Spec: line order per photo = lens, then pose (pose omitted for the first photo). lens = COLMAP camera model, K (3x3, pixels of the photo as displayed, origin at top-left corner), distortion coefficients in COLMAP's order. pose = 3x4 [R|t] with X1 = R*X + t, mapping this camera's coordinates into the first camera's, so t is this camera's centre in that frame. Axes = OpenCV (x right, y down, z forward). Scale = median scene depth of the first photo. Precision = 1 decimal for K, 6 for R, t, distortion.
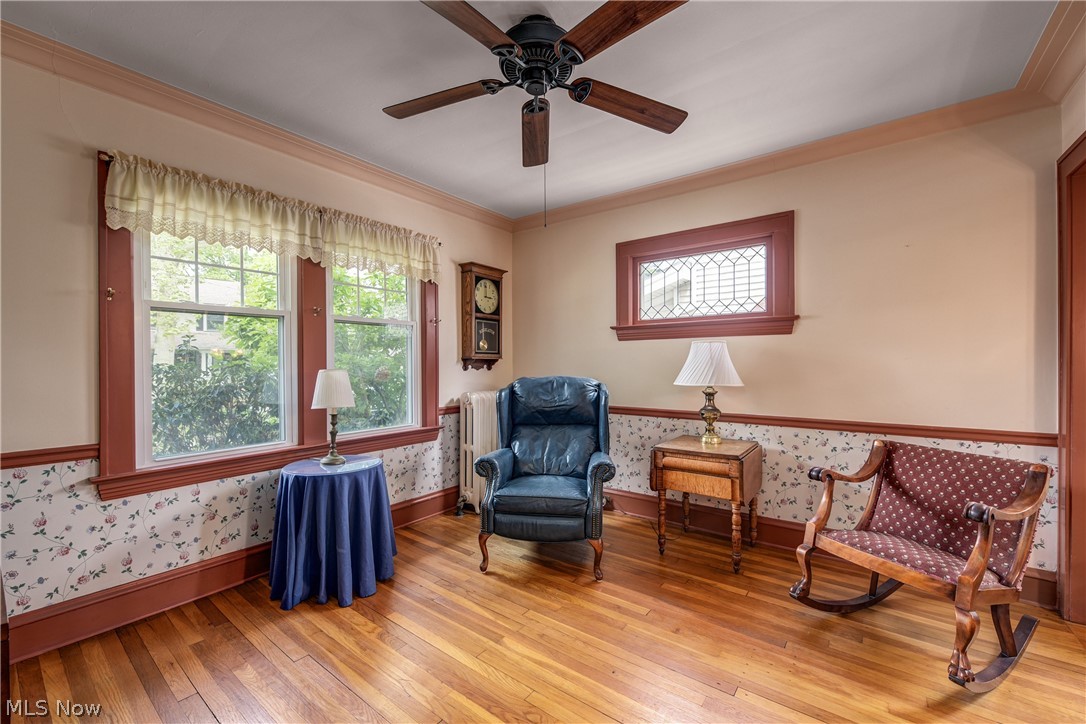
lens RADIAL K [[443.7, 0, 543.2], [0, 443.7, 365.3], [0, 0, 1]] dist [-0.011251, -0.000138]
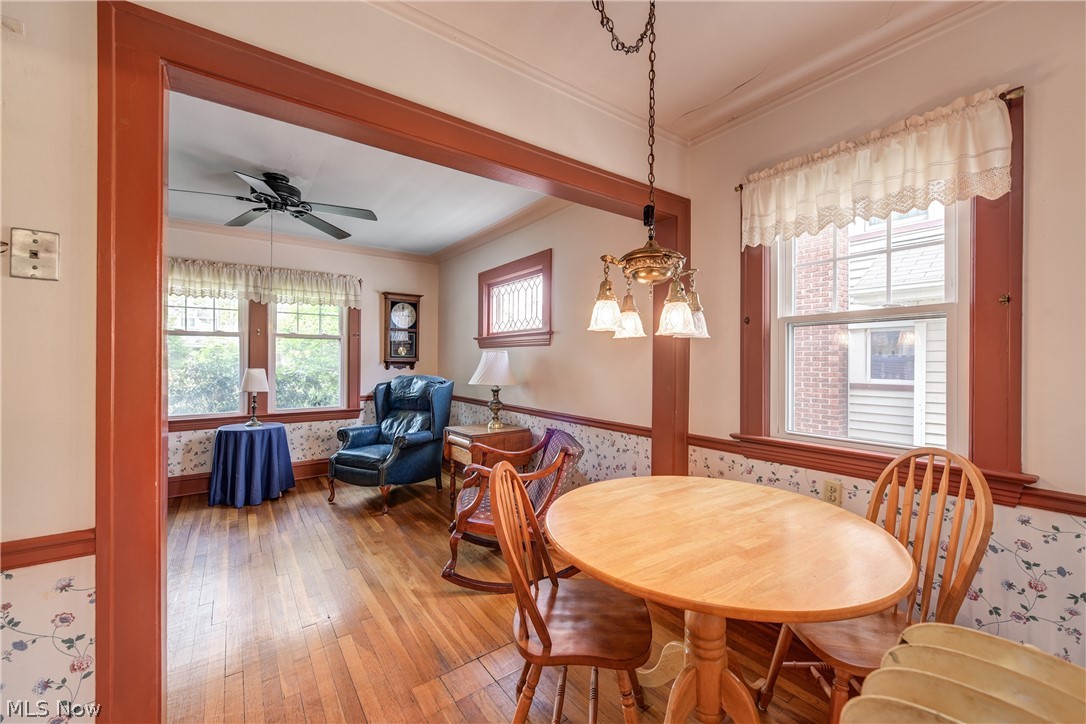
lens RADIAL K [[433.8, 0, 543.6], [0, 433.8, 361.9], [0, 0, 1]] dist [0.000568, -0.000172]
pose [[0.954477, 0.009722, -0.298126, 0.888833], [-0.010045, 0.999949, 0.000450, -0.022738], [0.298116, 0.002565, 0.954526, -0.186437]]
